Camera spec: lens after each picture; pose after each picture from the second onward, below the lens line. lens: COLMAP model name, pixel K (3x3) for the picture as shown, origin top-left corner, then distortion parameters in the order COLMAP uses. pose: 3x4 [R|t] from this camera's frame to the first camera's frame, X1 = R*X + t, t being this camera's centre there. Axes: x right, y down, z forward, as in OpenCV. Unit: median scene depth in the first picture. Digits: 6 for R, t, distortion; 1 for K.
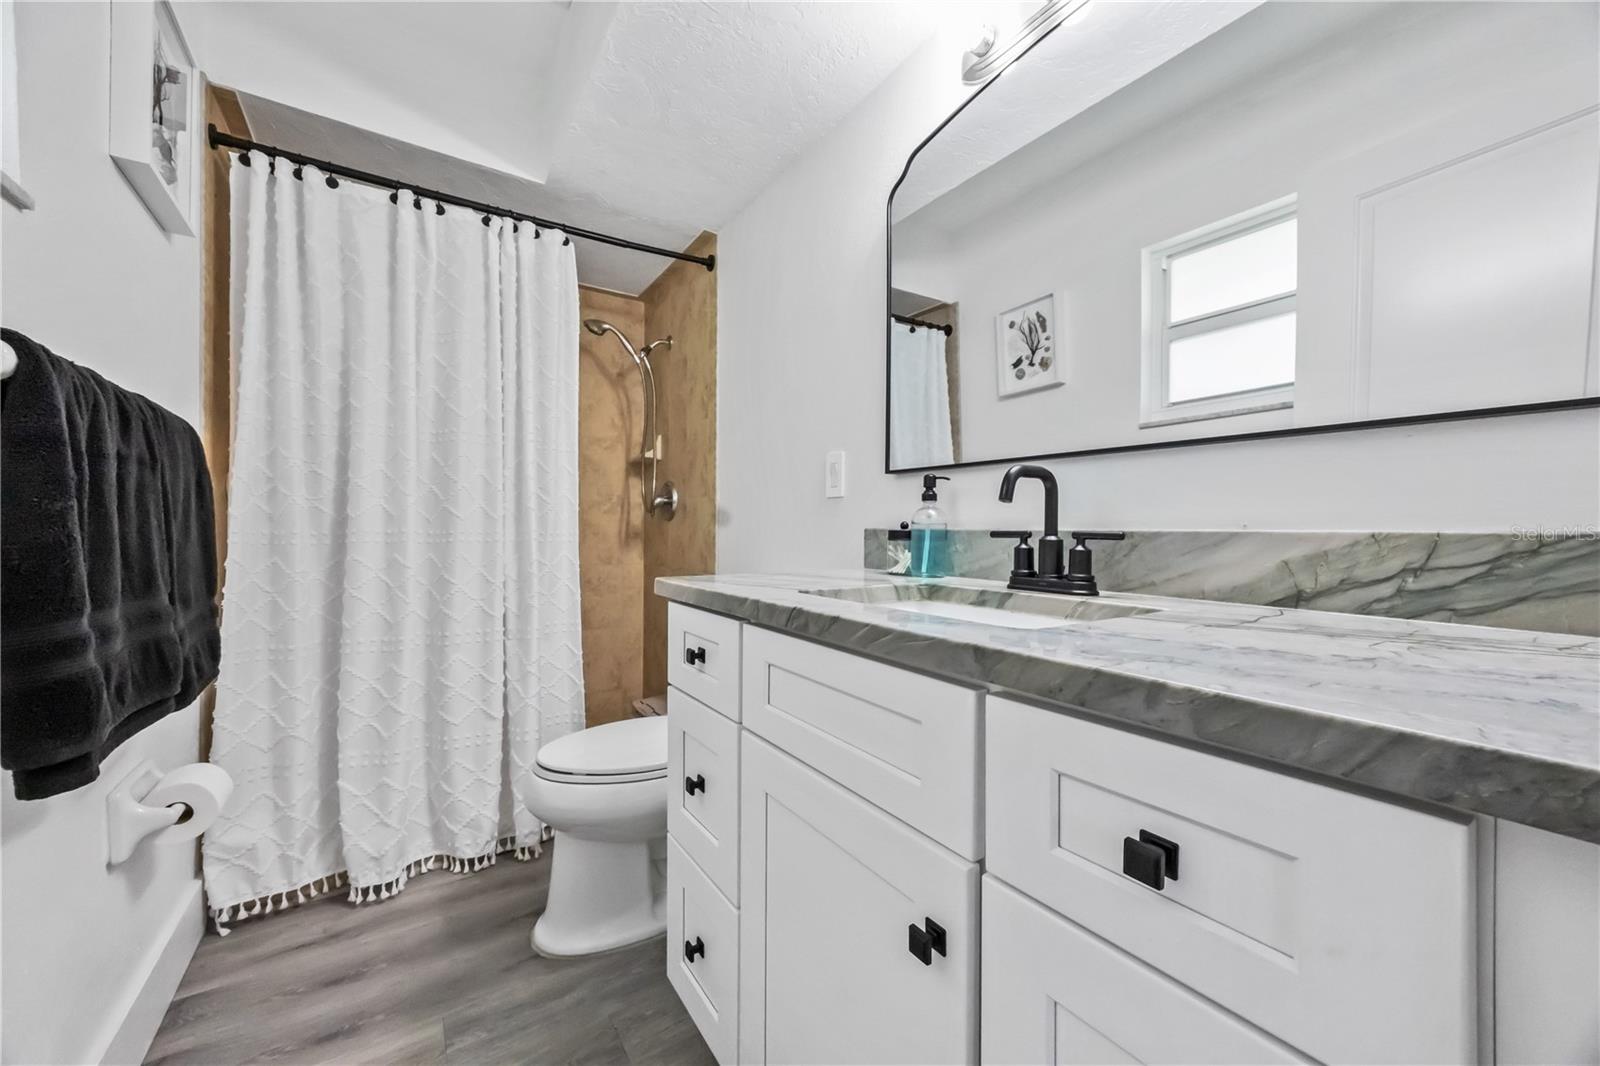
lens RADIAL K [[609.3, 0, 800.0], [0, 609.3, 533.0], [0, 0, 1]] dist [-0.001372, -0.000104]
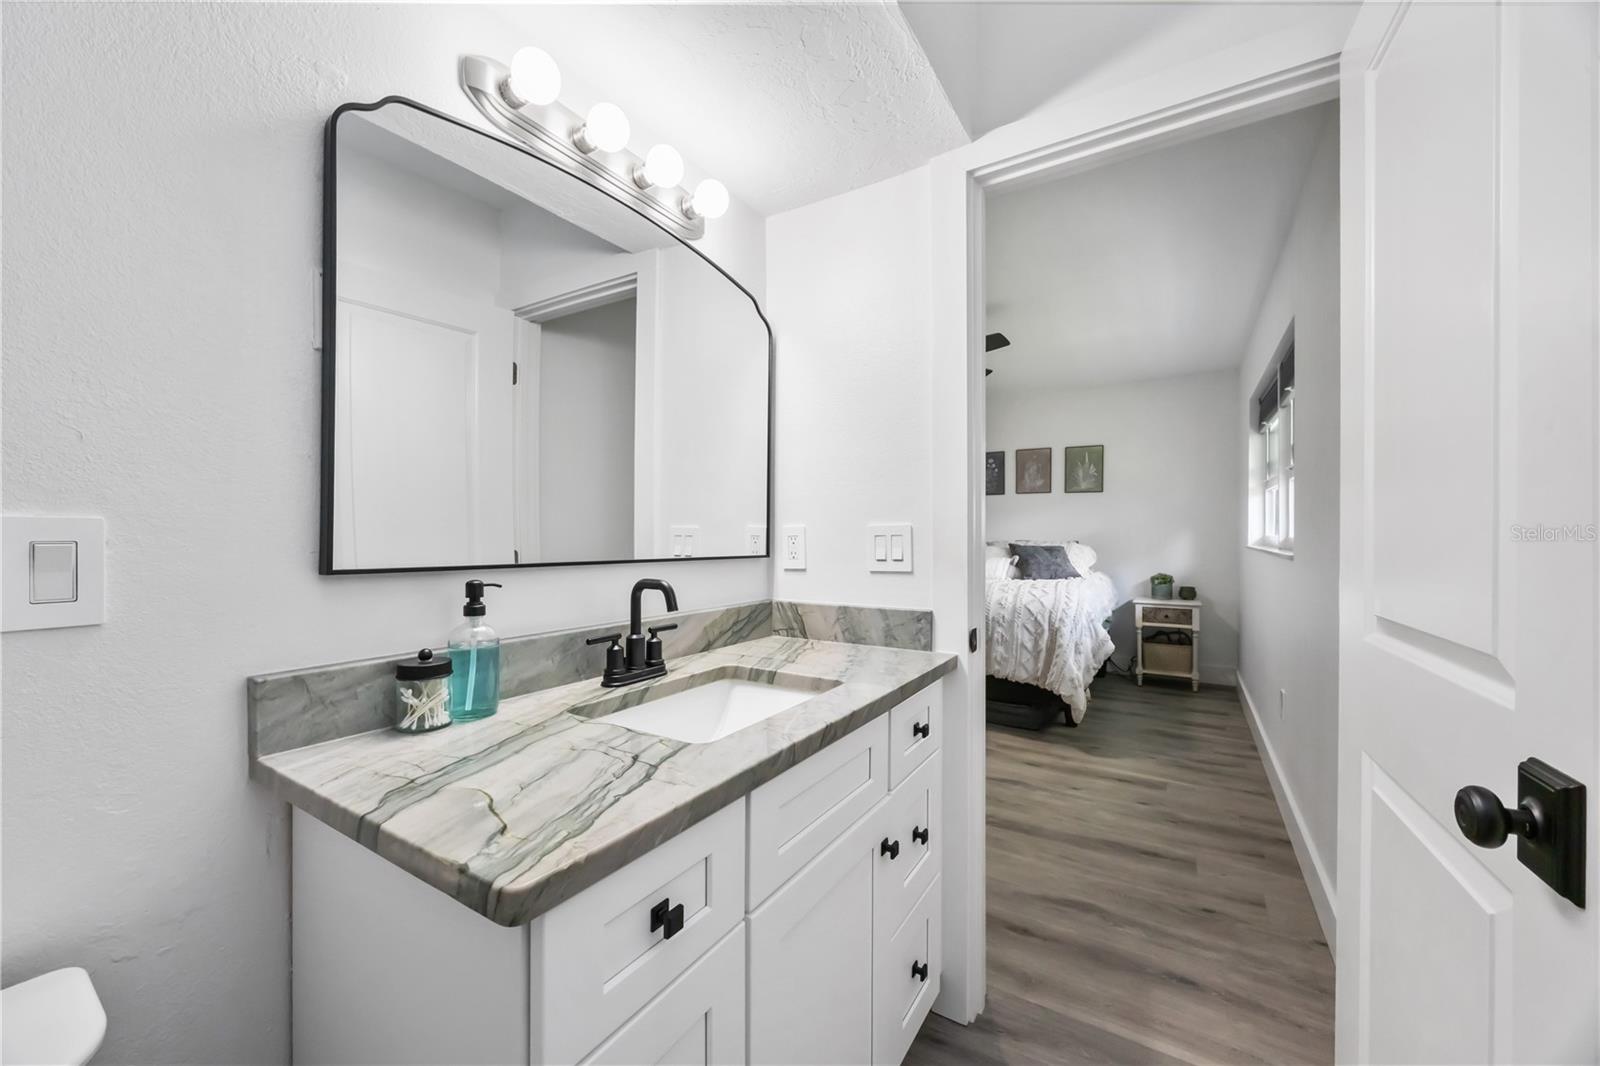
lens RADIAL K [[589.2, 0, 794.4], [0, 589.2, 546.7], [0, 0, 1]] dist [0.000052, -0.000006]
pose [[-0.386205, -0.016058, 0.922273, -0.778949], [0.006606, 0.999775, 0.020174, -0.187335], [-0.922389, 0.013884, -0.386012, 1.129430]]
